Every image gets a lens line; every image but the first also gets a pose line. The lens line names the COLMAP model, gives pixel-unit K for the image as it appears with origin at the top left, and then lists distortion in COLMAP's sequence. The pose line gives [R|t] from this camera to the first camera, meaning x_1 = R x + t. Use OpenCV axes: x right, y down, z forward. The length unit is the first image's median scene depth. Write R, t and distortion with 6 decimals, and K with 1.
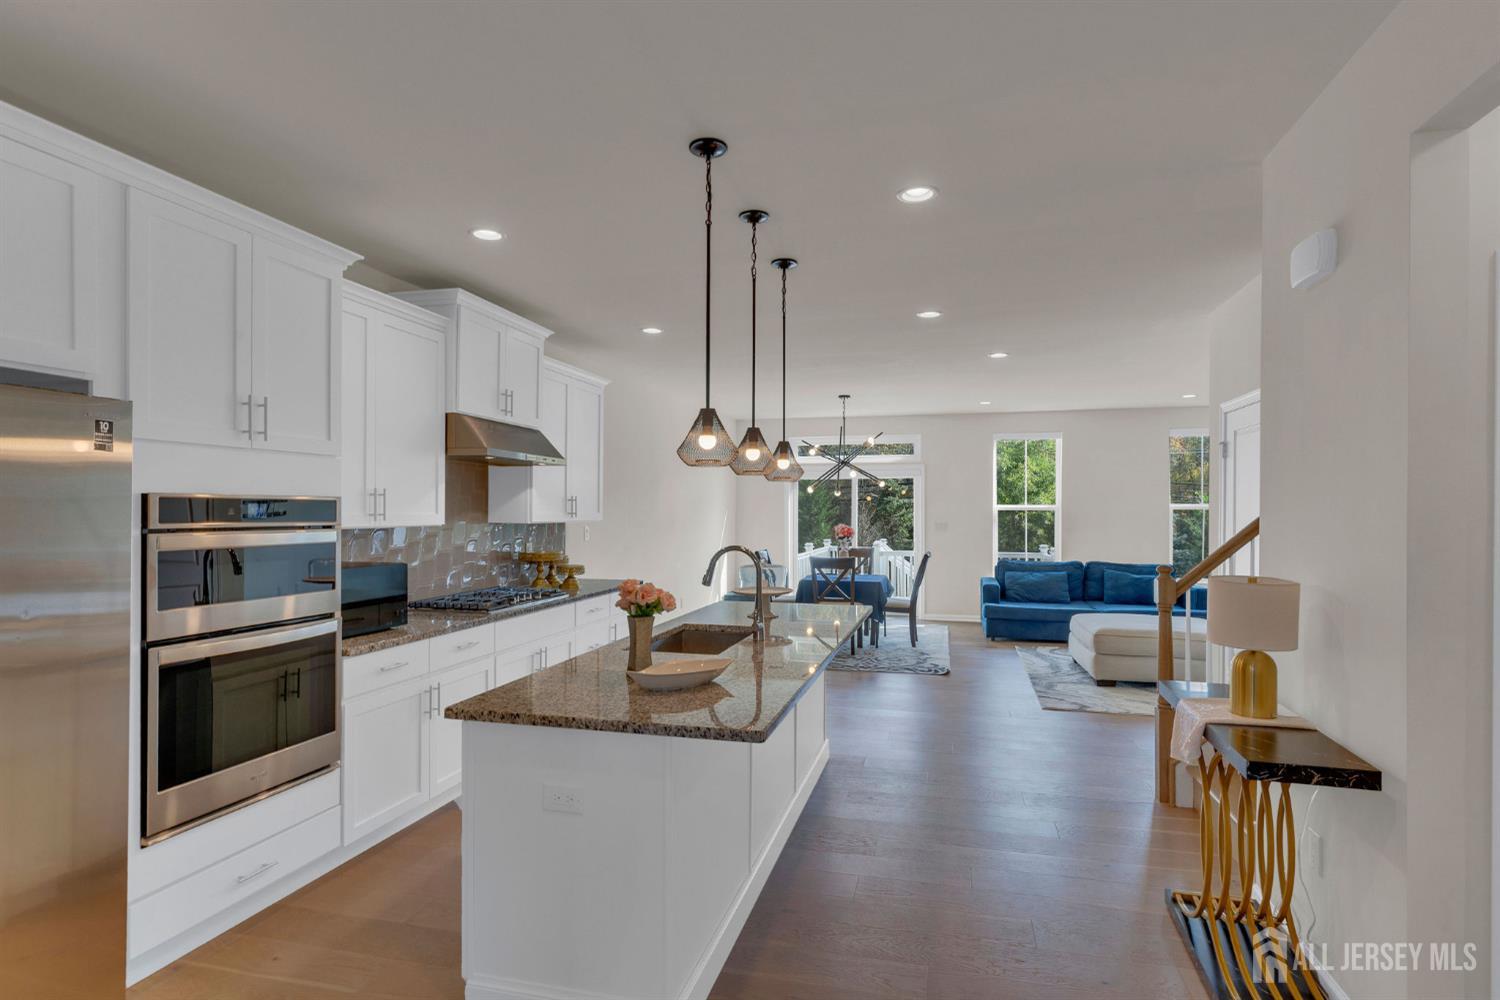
lens RADIAL K [[751.2, 0, 790.6], [0, 751.2, 503.7], [0, 0, 1]] dist [-0.001637, 0.000018]
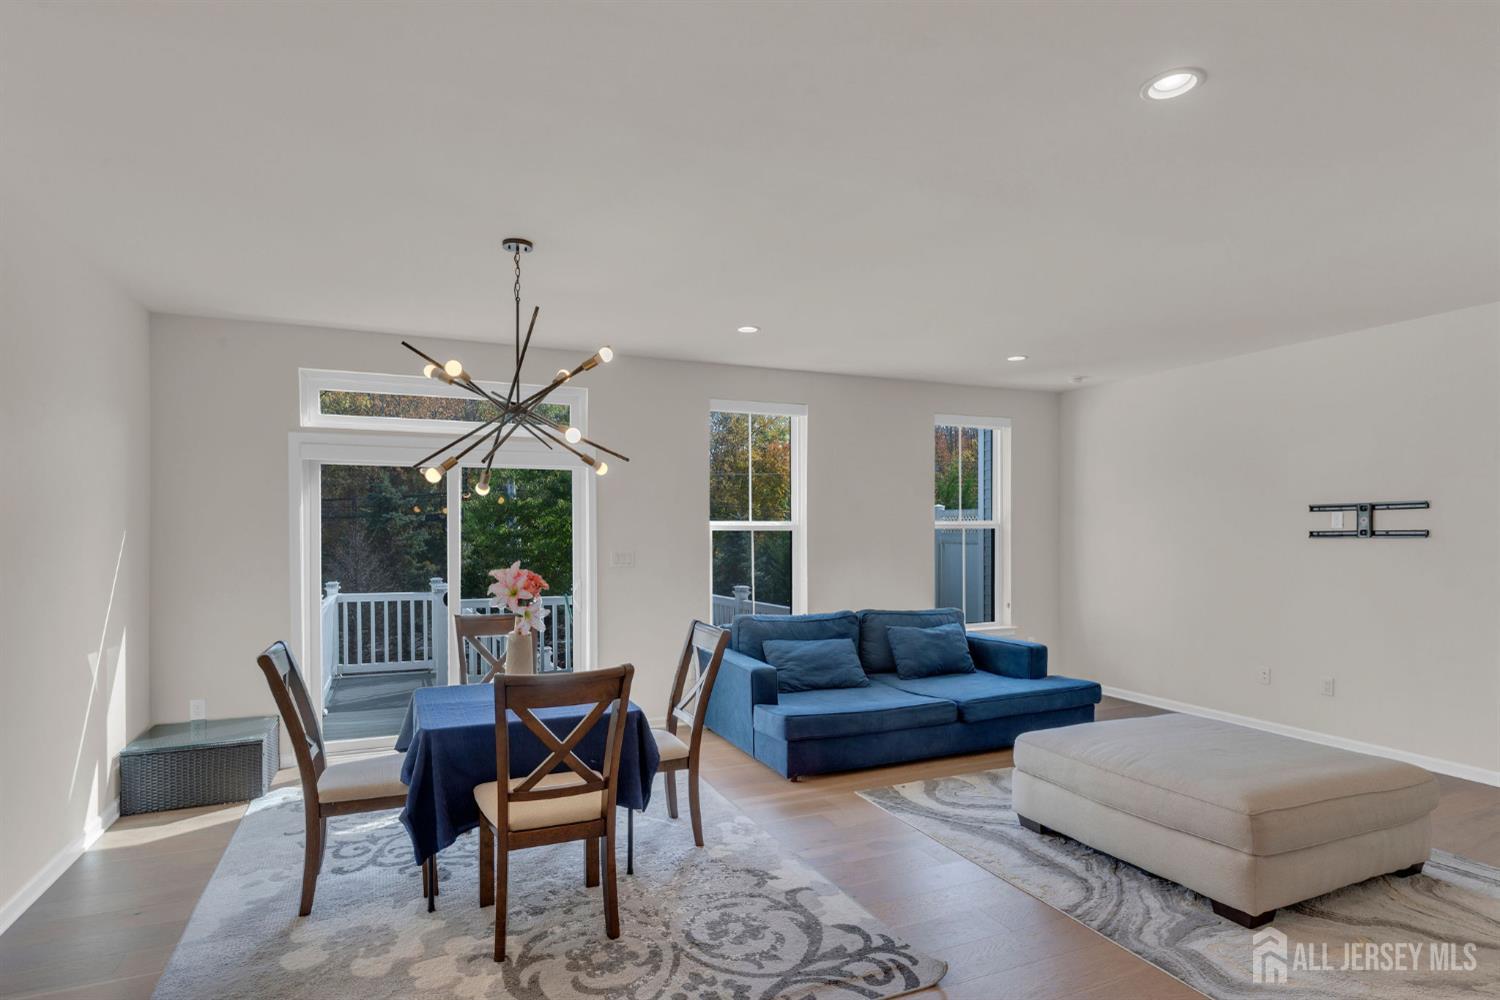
lens RADIAL K [[772.5, 0, 747.3], [0, 772.5, 534.3], [0, 0, 1]] dist [0.001474, 0.000728]
pose [[0.807464, -0.004923, 0.589896, -0.080575], [-0.003194, 0.999914, 0.012717, 0.005446], [-0.589908, -0.012153, 0.807379, 0.679148]]
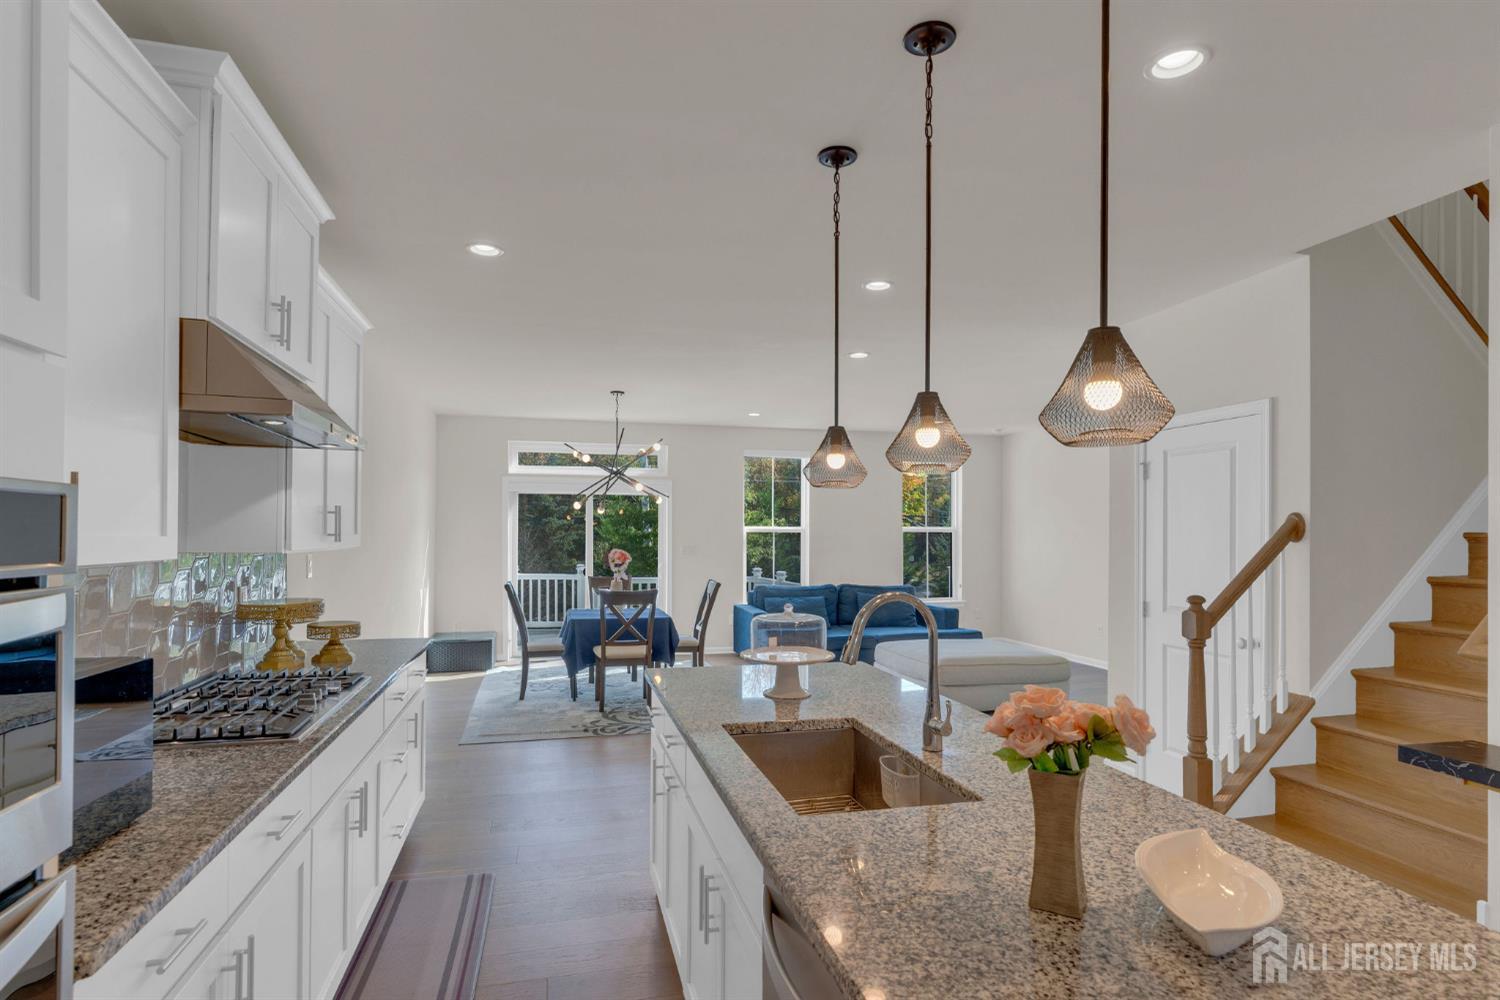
lens RADIAL K [[752.1, 0, 755.8], [0, 752.1, 524.3], [0, 0, 1]] dist [-0.001141, 0.000064]
pose [[0.889994, 0.009163, 0.455881, -0.188780], [-0.008587, 0.999958, -0.003334, 0.002521], [-0.455892, -0.000947, 0.890035, 0.227715]]
